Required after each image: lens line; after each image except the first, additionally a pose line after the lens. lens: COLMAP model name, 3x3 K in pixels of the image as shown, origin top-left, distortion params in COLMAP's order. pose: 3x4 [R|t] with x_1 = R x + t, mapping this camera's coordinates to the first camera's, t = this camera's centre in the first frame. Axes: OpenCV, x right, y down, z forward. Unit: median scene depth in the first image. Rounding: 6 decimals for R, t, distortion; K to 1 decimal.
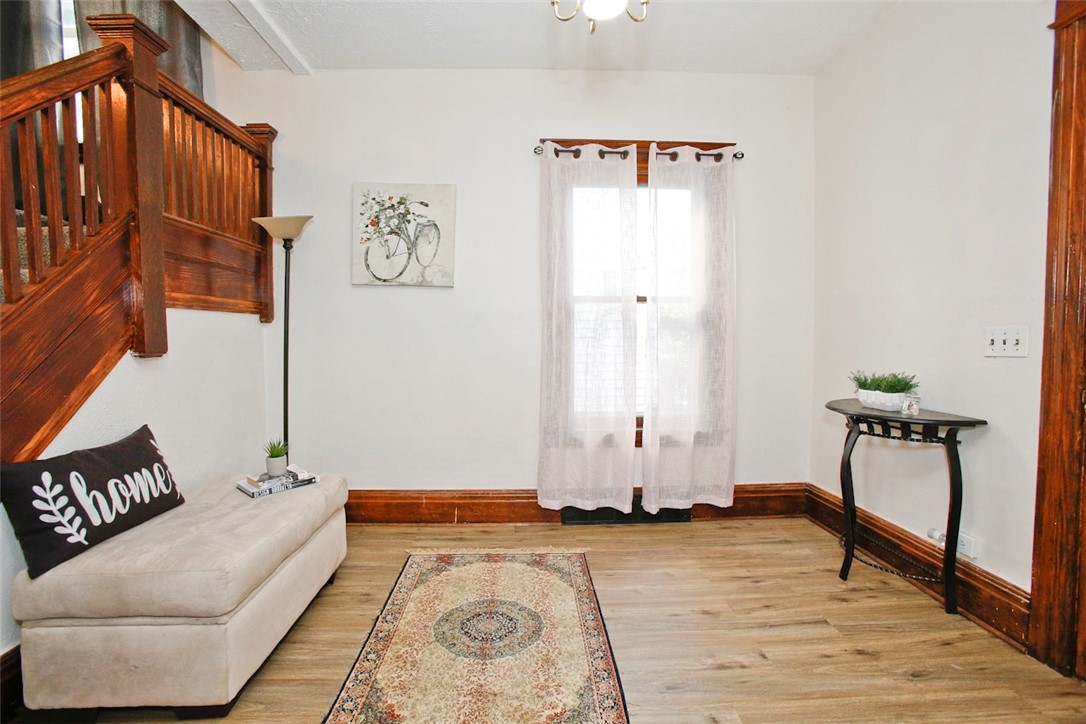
lens RADIAL K [[498.8, 0, 540.6], [0, 498.8, 361.2], [0, 0, 1]] dist [-0.062785, 0.021794]
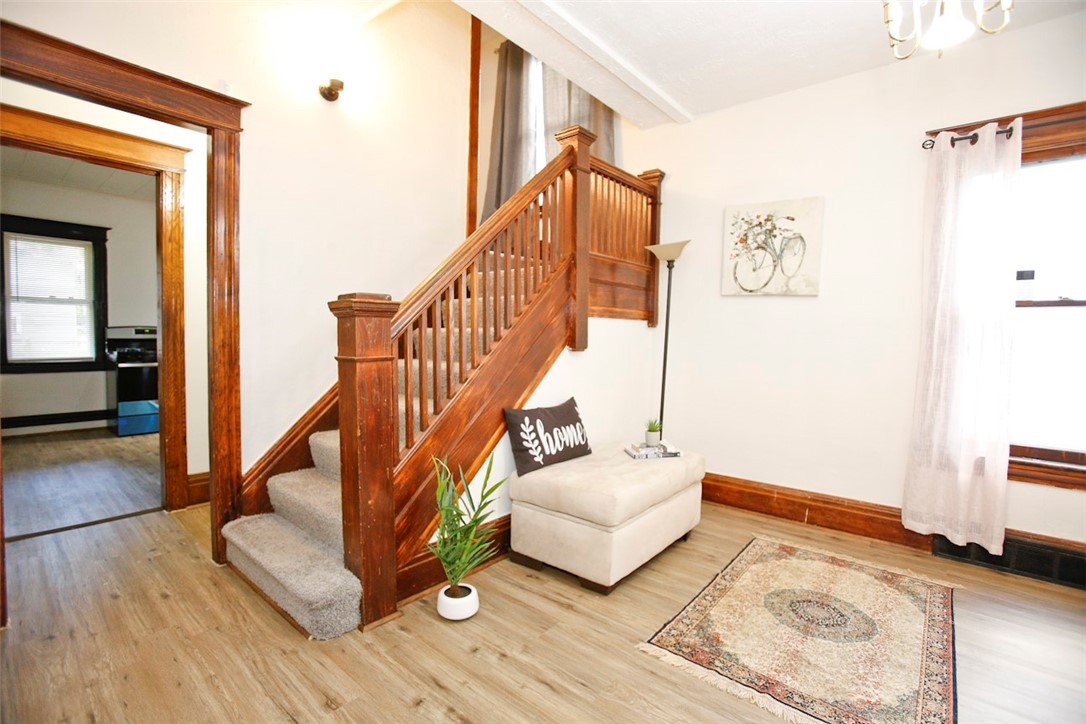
lens RADIAL K [[498.8, 0, 535.0], [0, 498.8, 359.1], [0, 0, 1]] dist [-0.062785, 0.021794]
pose [[0.738394, 0.049141, -0.672576, 0.102188], [-0.053578, 0.998464, 0.014131, 0.000645], [0.672237, 0.025601, 0.739893, -0.182575]]
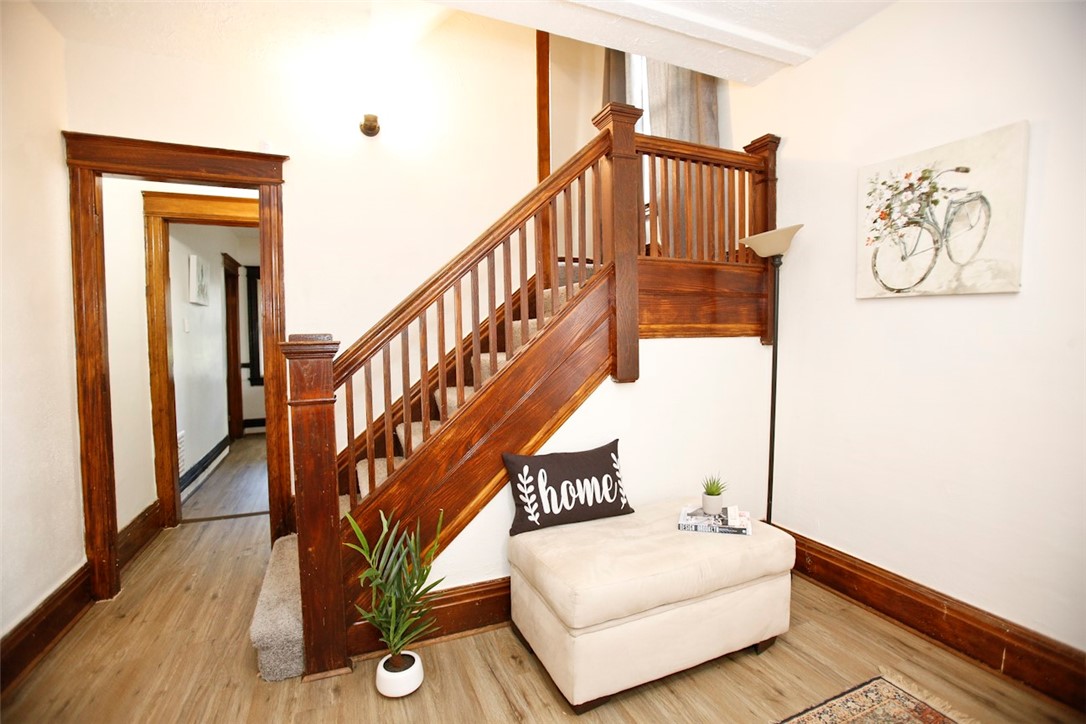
lens RADIAL K [[498.8, 0, 509.2], [0, 498.8, 362.9], [0, 0, 1]] dist [-0.062785, 0.021794]
pose [[0.350770, 0.040966, -0.935565, 0.197422], [-0.036339, 0.998886, 0.030114, -0.071220], [0.935757, 0.023434, 0.351867, 0.264569]]
